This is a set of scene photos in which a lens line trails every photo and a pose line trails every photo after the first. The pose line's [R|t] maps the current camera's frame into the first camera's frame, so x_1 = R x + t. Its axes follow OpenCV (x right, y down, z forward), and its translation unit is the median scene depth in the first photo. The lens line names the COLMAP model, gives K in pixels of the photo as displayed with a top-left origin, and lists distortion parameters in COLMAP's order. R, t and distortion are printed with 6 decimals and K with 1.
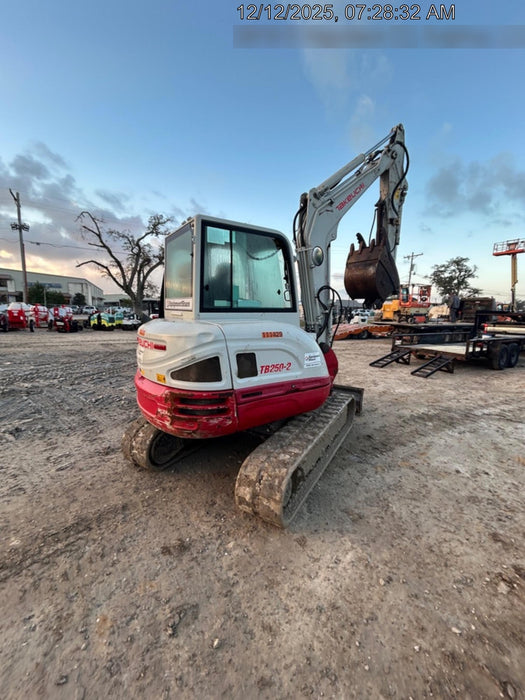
lens RADIAL K [[282.3, 0, 262.5], [0, 282.3, 350.0], [0, 0, 1]] dist [-0.001273, -0.000158]
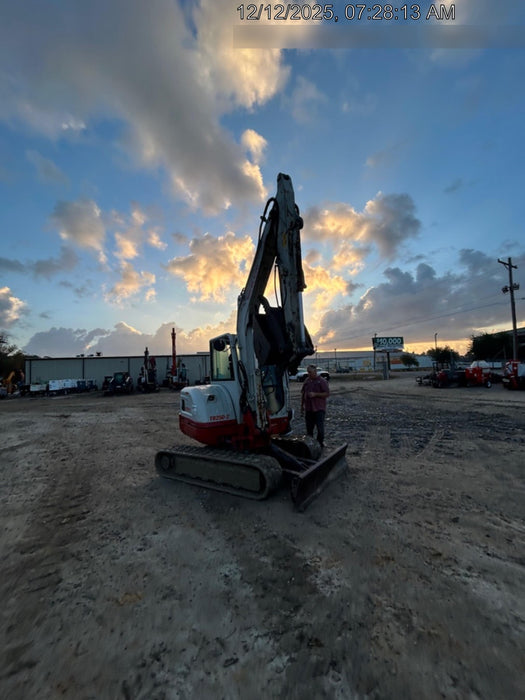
lens RADIAL K [[282.3, 0, 262.5], [0, 282.3, 350.0], [0, 0, 1]] dist [-0.001273, -0.000158]
pose [[-0.076250, -0.095043, -0.992549, 0.309411], [-0.093888, 0.991708, -0.087750, -0.034981], [0.992659, 0.086498, -0.084541, 0.247976]]
